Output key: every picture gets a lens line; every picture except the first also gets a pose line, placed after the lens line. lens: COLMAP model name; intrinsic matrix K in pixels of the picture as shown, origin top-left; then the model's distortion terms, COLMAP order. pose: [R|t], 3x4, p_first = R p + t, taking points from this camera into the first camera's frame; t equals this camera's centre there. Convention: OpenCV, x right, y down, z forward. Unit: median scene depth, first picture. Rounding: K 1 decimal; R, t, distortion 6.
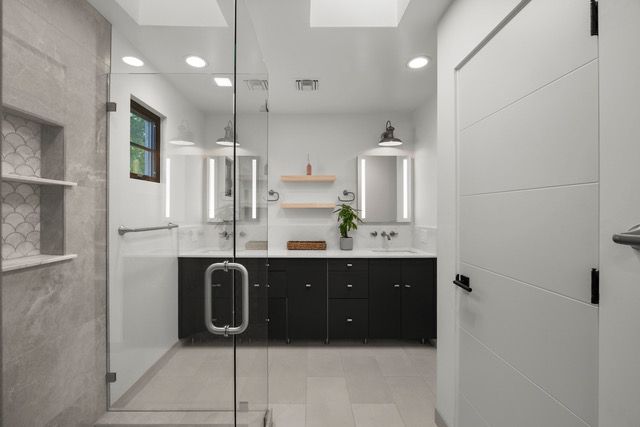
lens RADIAL K [[285.2, 0, 317.8], [0, 285.2, 212.1], [0, 0, 1]] dist [-0.006170, -0.000248]
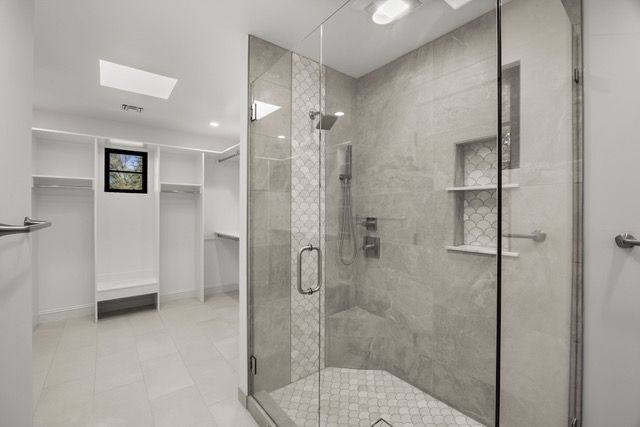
lens RADIAL K [[285.2, 0, 318.8], [0, 285.2, 211.6], [0, 0, 1]] dist [-0.006170, -0.000248]
pose [[-0.808867, 0.001381, -0.587990, 0.360891], [0.001279, 0.999999, 0.000589, -0.004935], [0.587990, -0.000276, -0.808868, 1.535103]]
